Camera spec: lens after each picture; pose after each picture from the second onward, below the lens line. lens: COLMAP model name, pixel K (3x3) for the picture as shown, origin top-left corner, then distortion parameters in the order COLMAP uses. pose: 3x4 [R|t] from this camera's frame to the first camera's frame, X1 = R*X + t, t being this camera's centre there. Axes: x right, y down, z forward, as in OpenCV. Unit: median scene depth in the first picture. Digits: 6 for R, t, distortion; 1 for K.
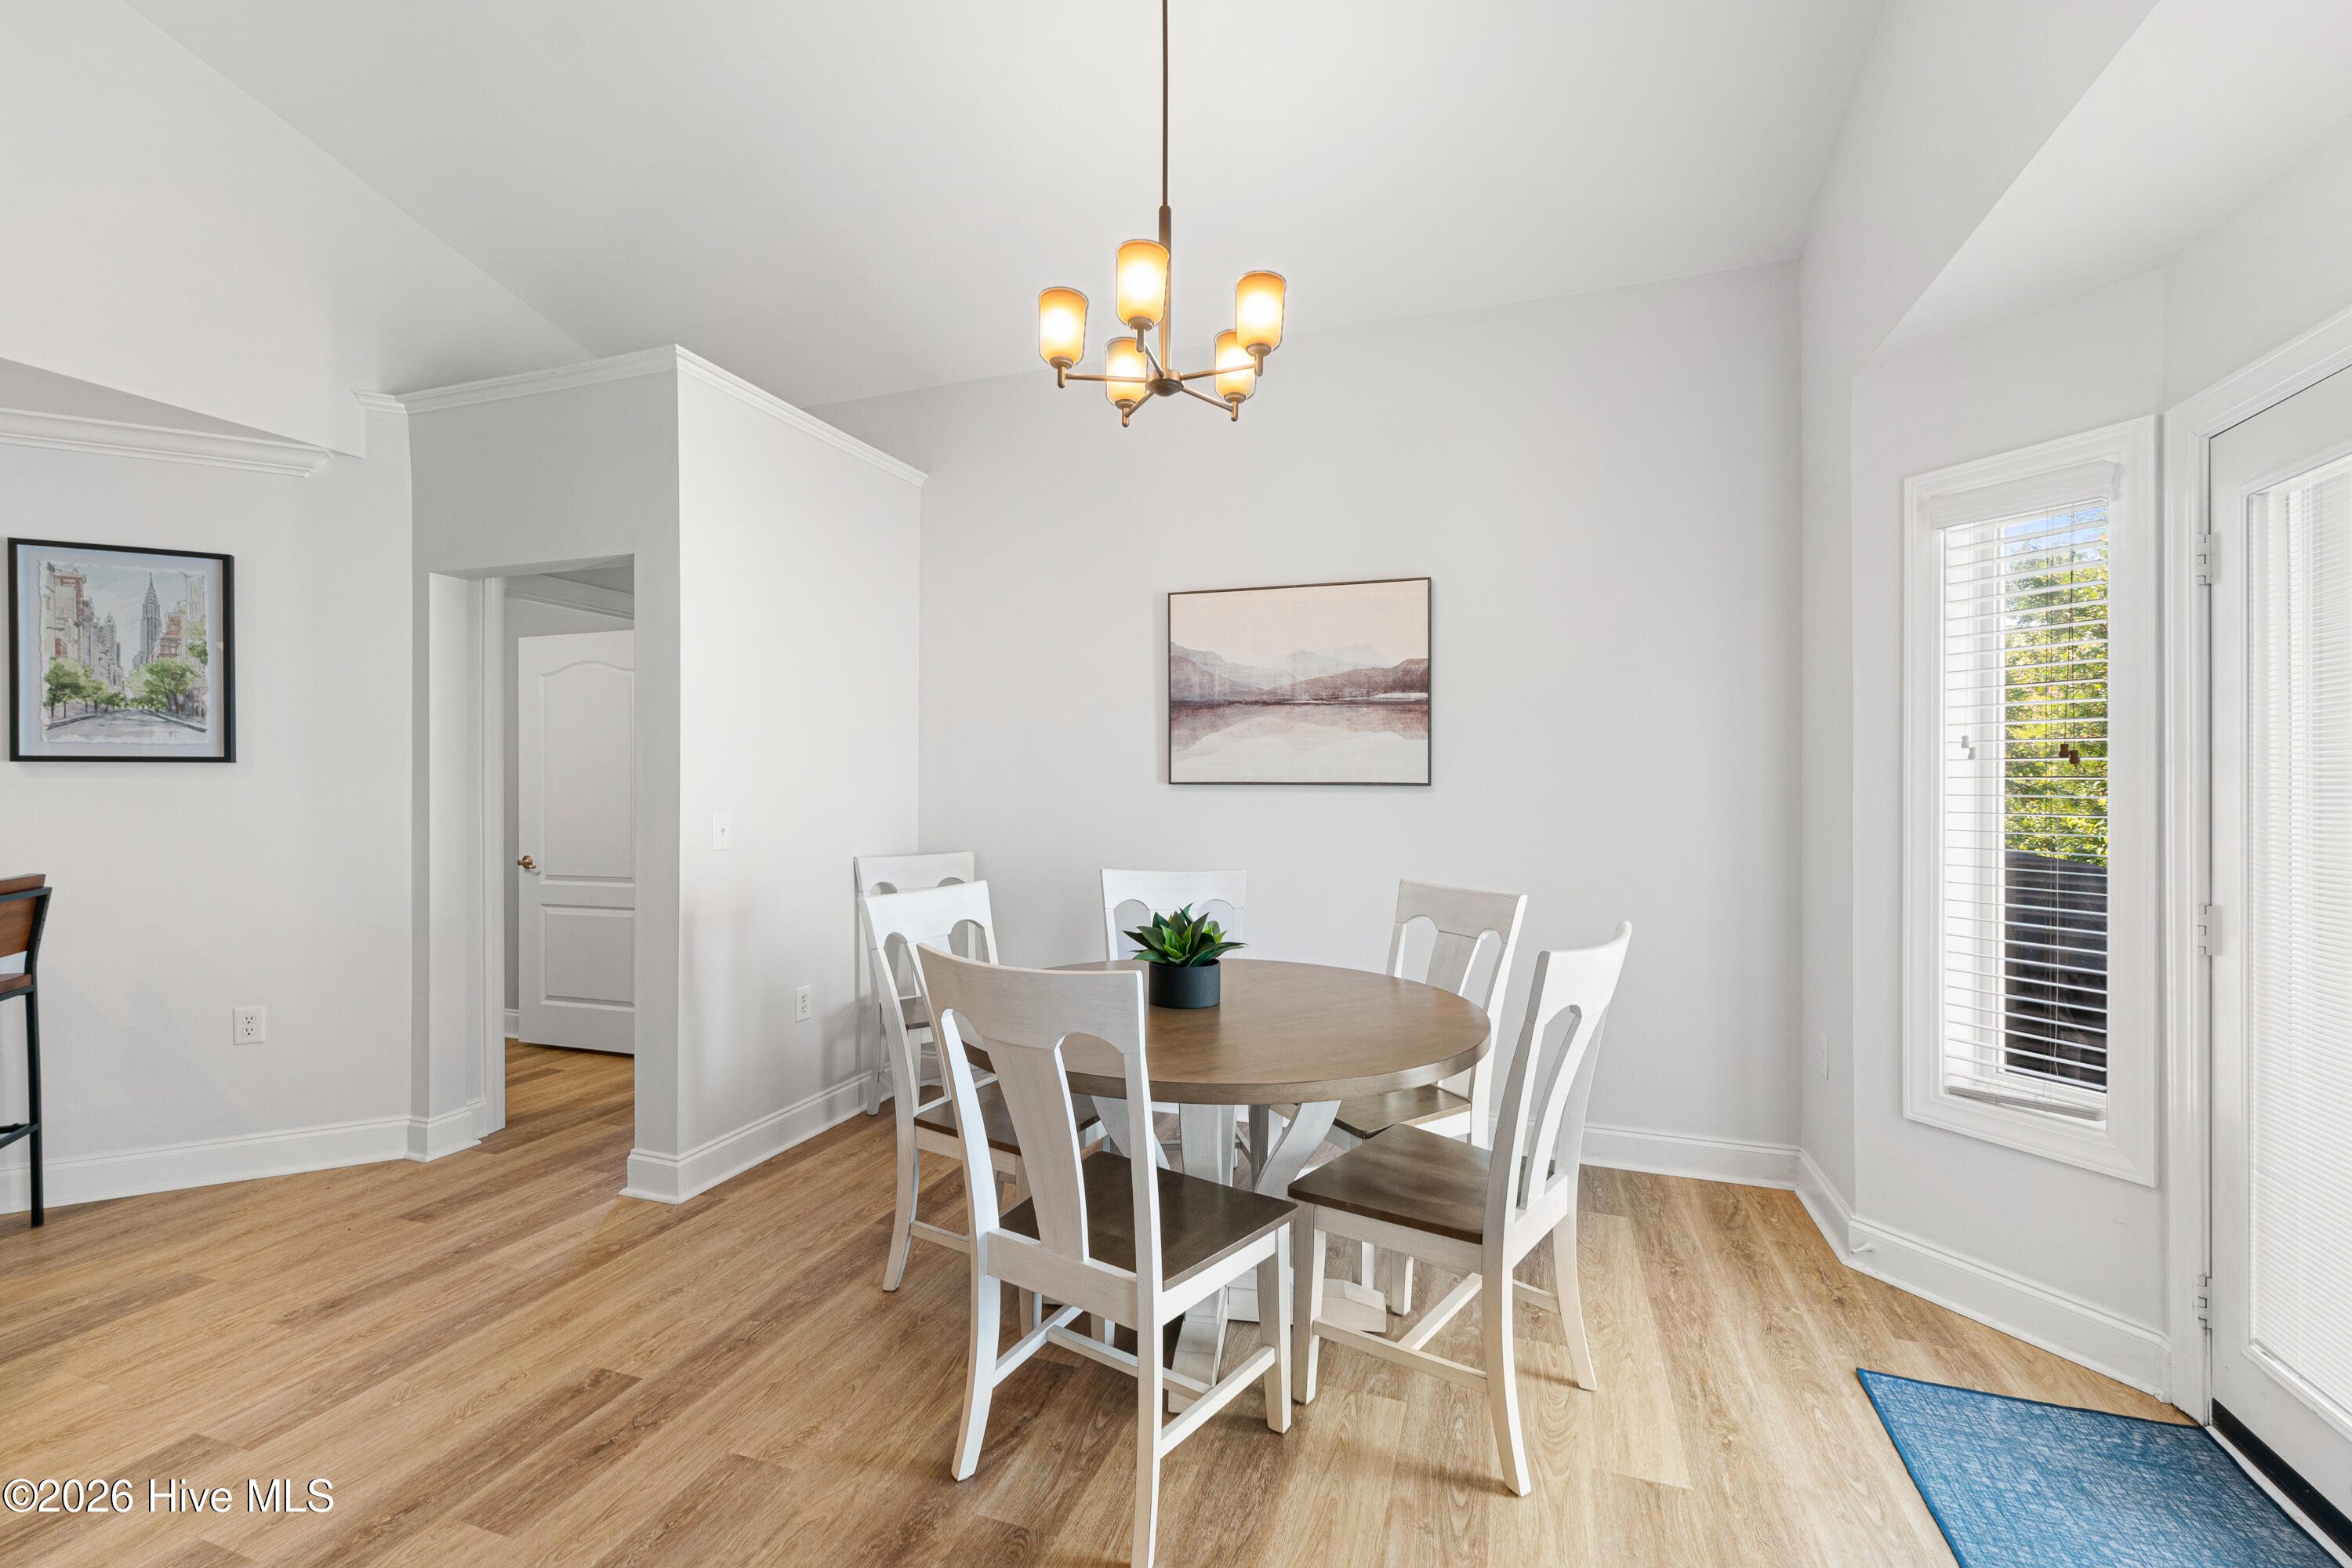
lens RADIAL K [[997.7, 0, 1177.5], [0, 997.7, 788.9], [0, 0, 1]] dist [0.008647, 0.000483]
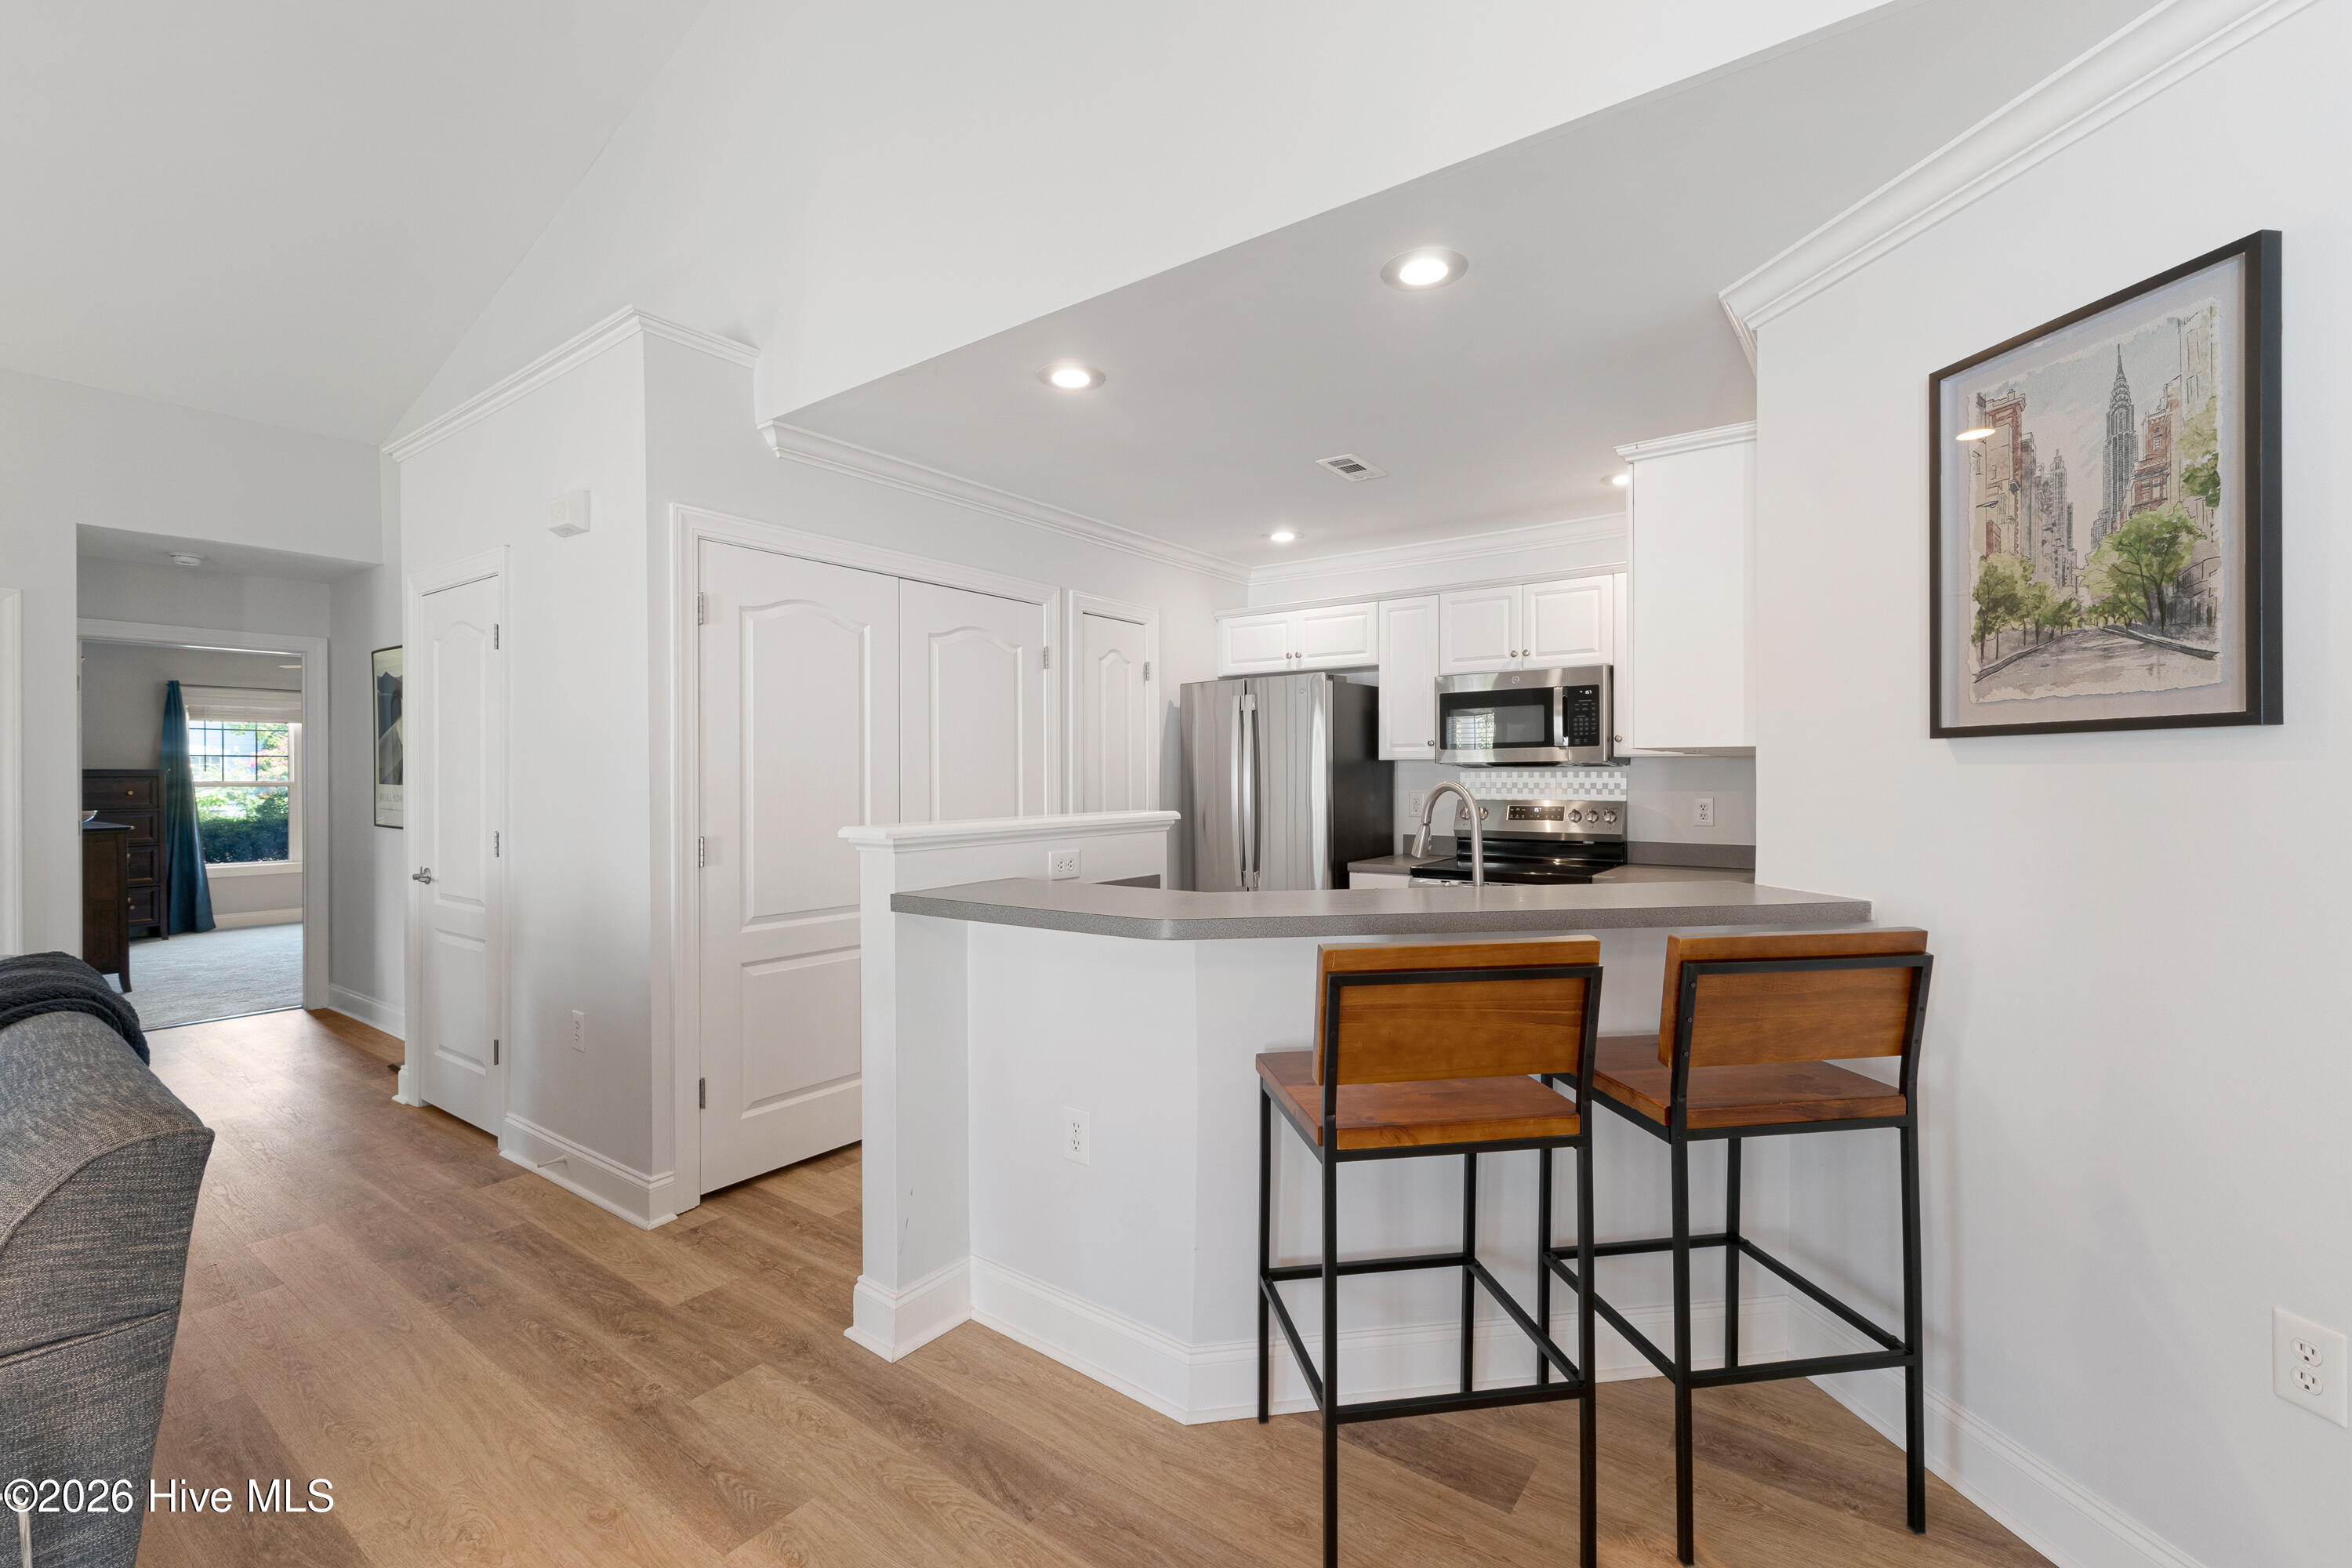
lens RADIAL K [[1007.4, 0, 1176.9], [0, 1007.4, 774.4], [0, 0, 1]] dist [0.005198, -0.000066]
pose [[-0.290042, 0.001564, -0.957013, -0.412118], [-0.002809, 0.999993, 0.002485, -0.005125], [0.957010, 0.003410, -0.290036, 0.703161]]
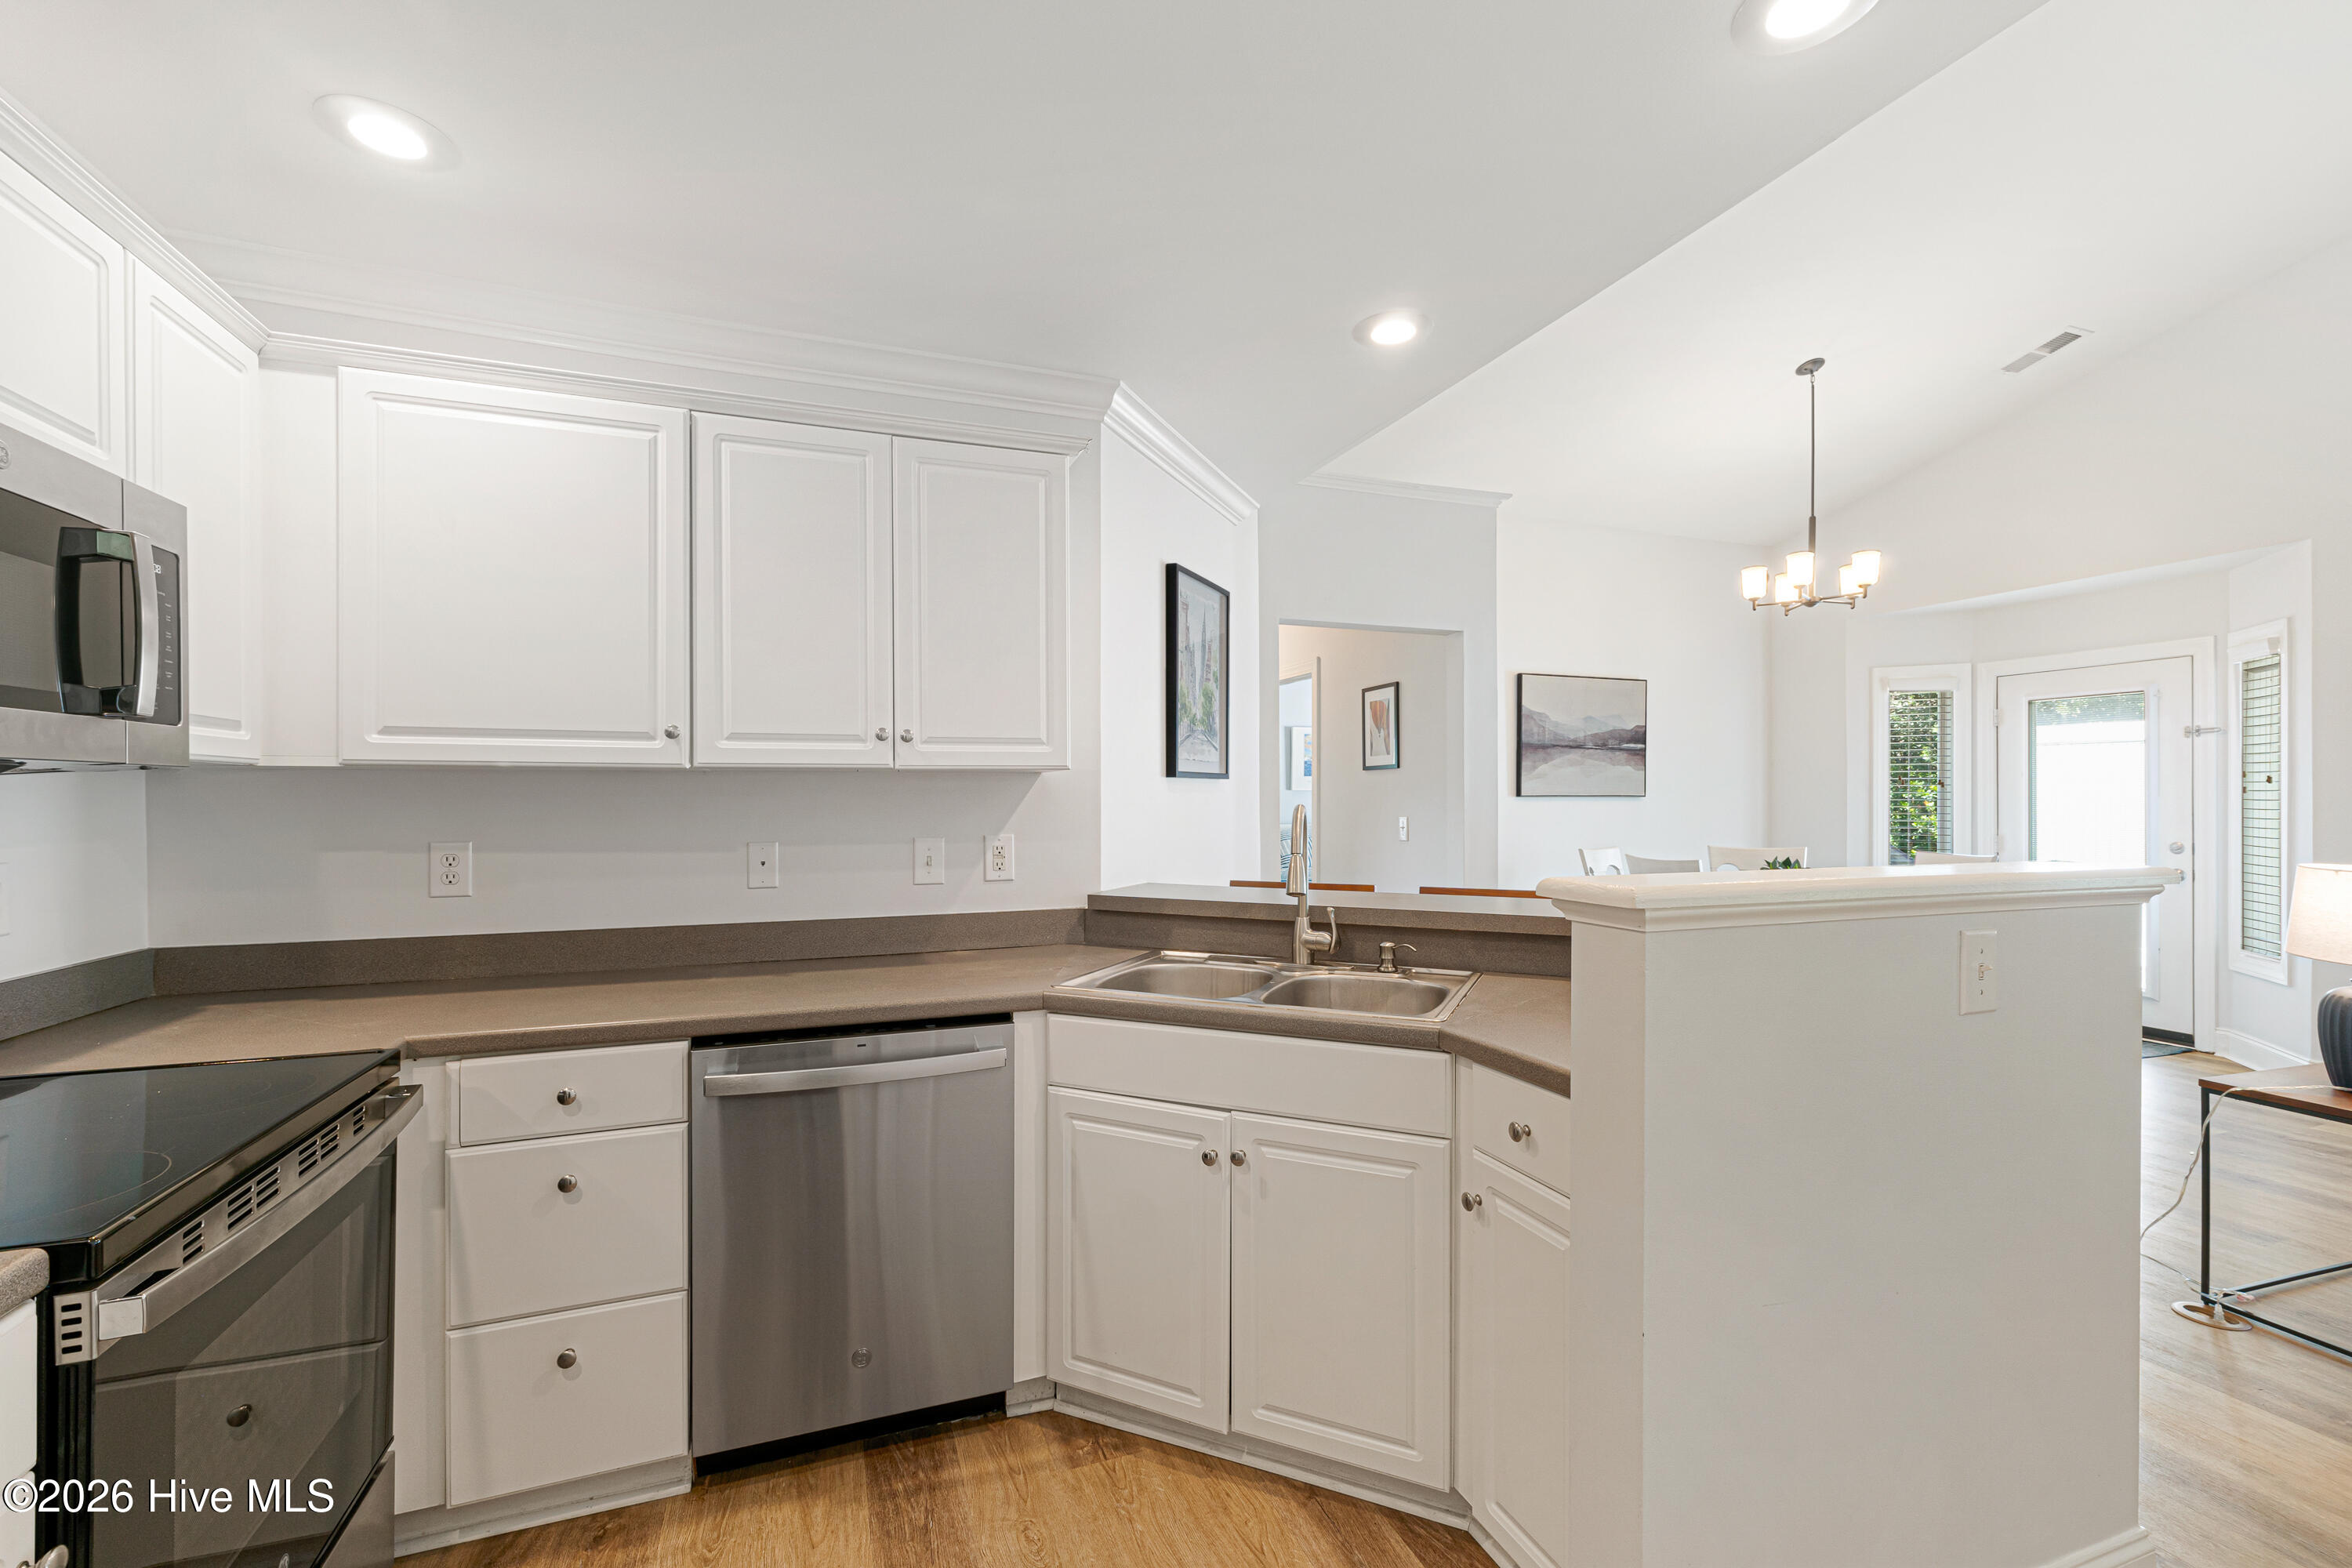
lens RADIAL K [[966.5, 0, 1188.0], [0, 966.5, 796.3], [0, 0, 1]] dist [-0.018521, 0.000130]
pose [[0.775646, -0.002551, 0.631163, -1.683553], [0.007018, 0.999965, -0.004584, -0.002220], [-0.631129, 0.007985, 0.775637, 0.204775]]
